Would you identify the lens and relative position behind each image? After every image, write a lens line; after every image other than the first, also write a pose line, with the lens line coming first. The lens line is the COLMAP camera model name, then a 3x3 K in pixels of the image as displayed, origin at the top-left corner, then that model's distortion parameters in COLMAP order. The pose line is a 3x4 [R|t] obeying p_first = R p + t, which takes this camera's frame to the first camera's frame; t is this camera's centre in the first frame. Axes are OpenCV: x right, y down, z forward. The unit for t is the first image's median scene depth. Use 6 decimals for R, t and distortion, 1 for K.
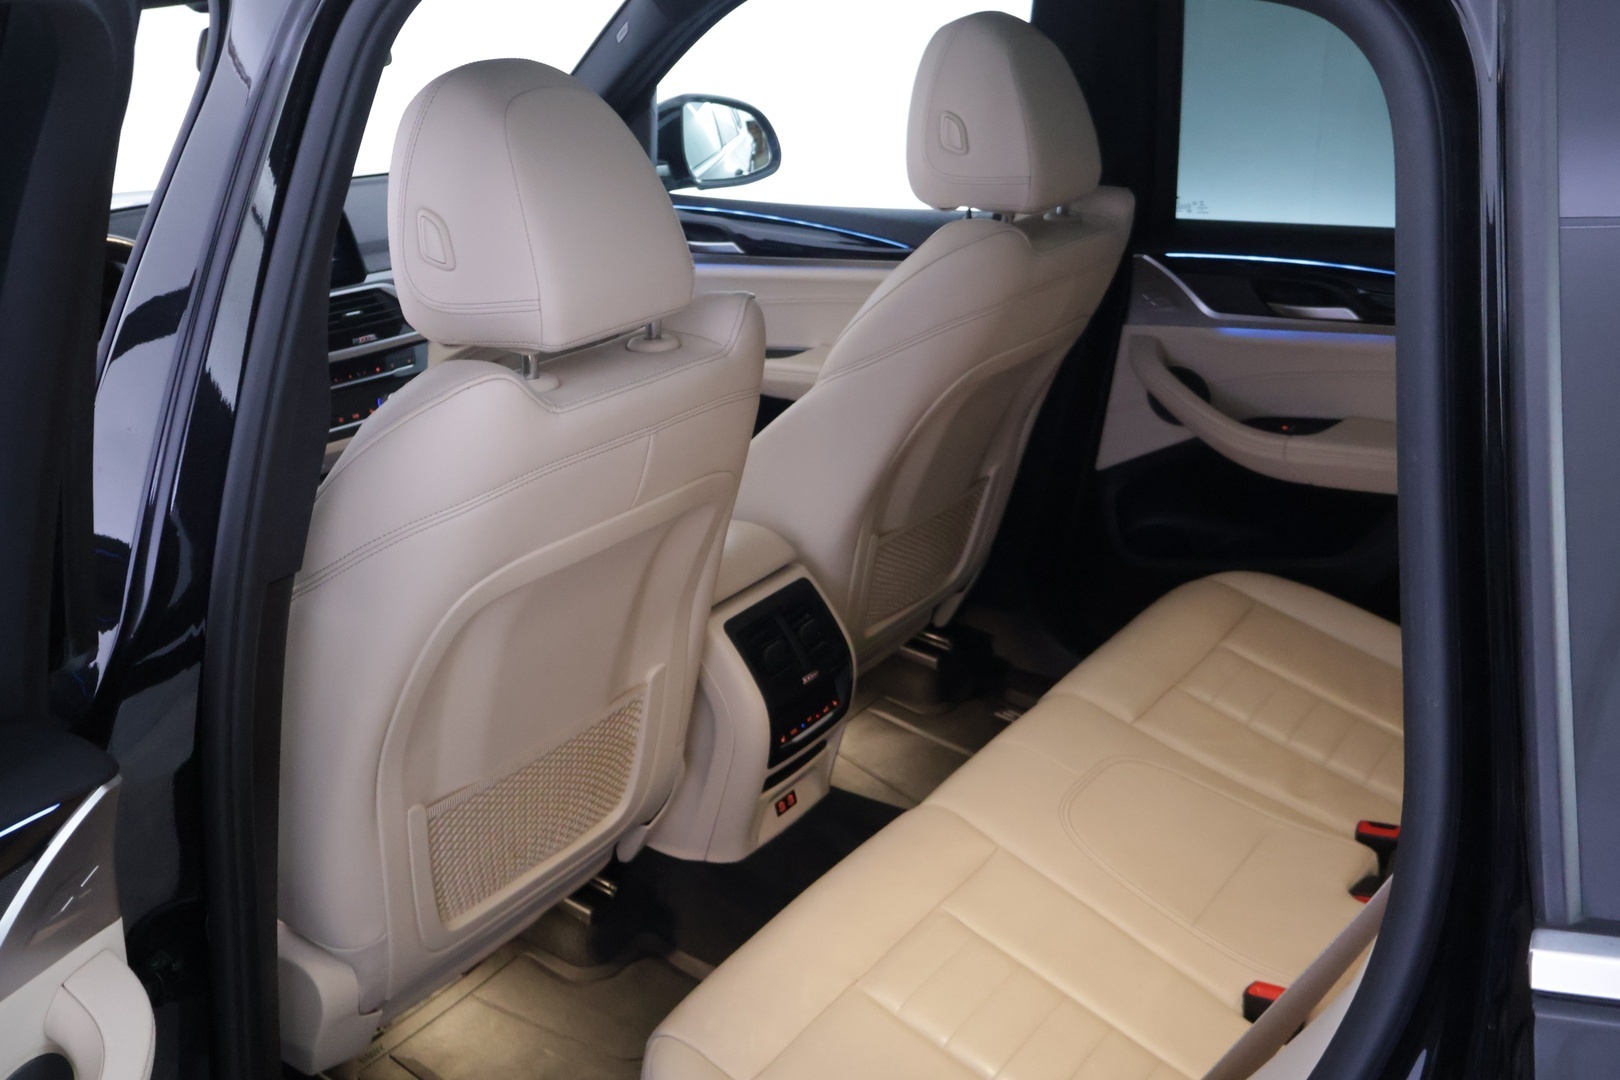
lens RADIAL K [[1629.4, 0, 810.0], [0, 1629.4, 540.0], [0, 0, 1]] dist [0.012474, 0.006557]
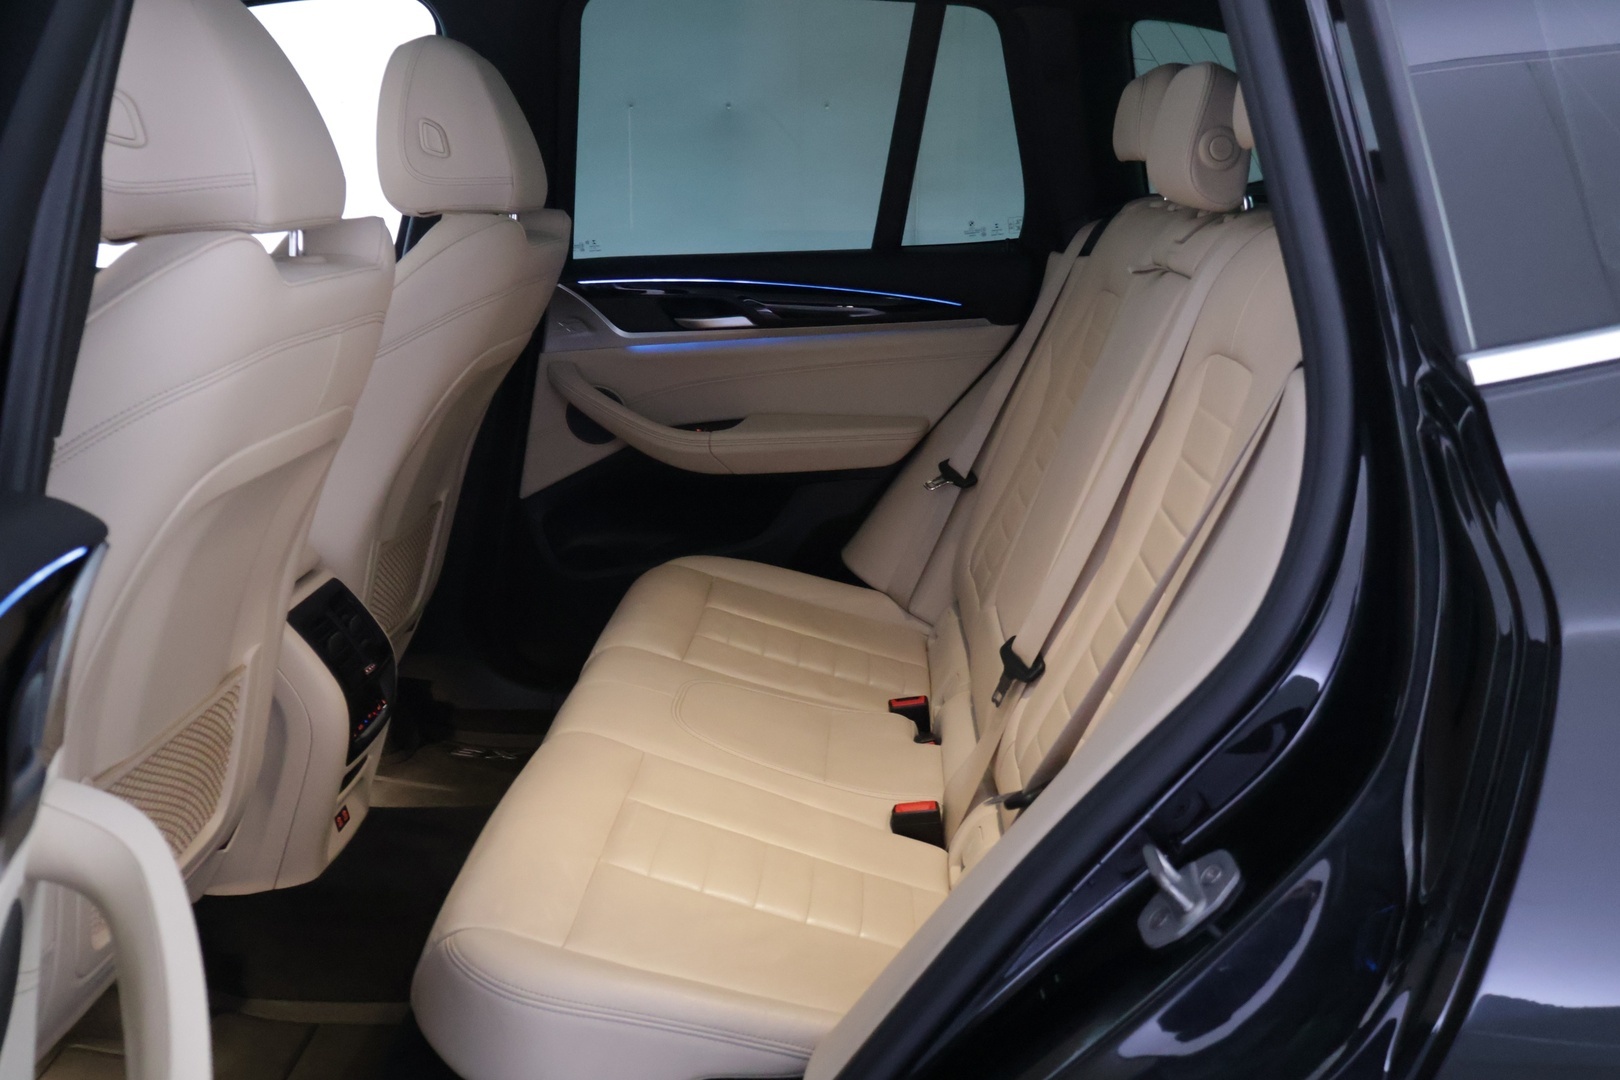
lens RADIAL K [[1629.4, 0, 810.0], [0, 1629.4, 540.0], [0, 0, 1]] dist [0.012474, 0.006557]
pose [[0.832551, -0.091940, 0.546266, -0.292490], [0.177192, 0.978520, -0.105364, 0.151148], [-0.524845, 0.184515, 0.830958, 0.036266]]
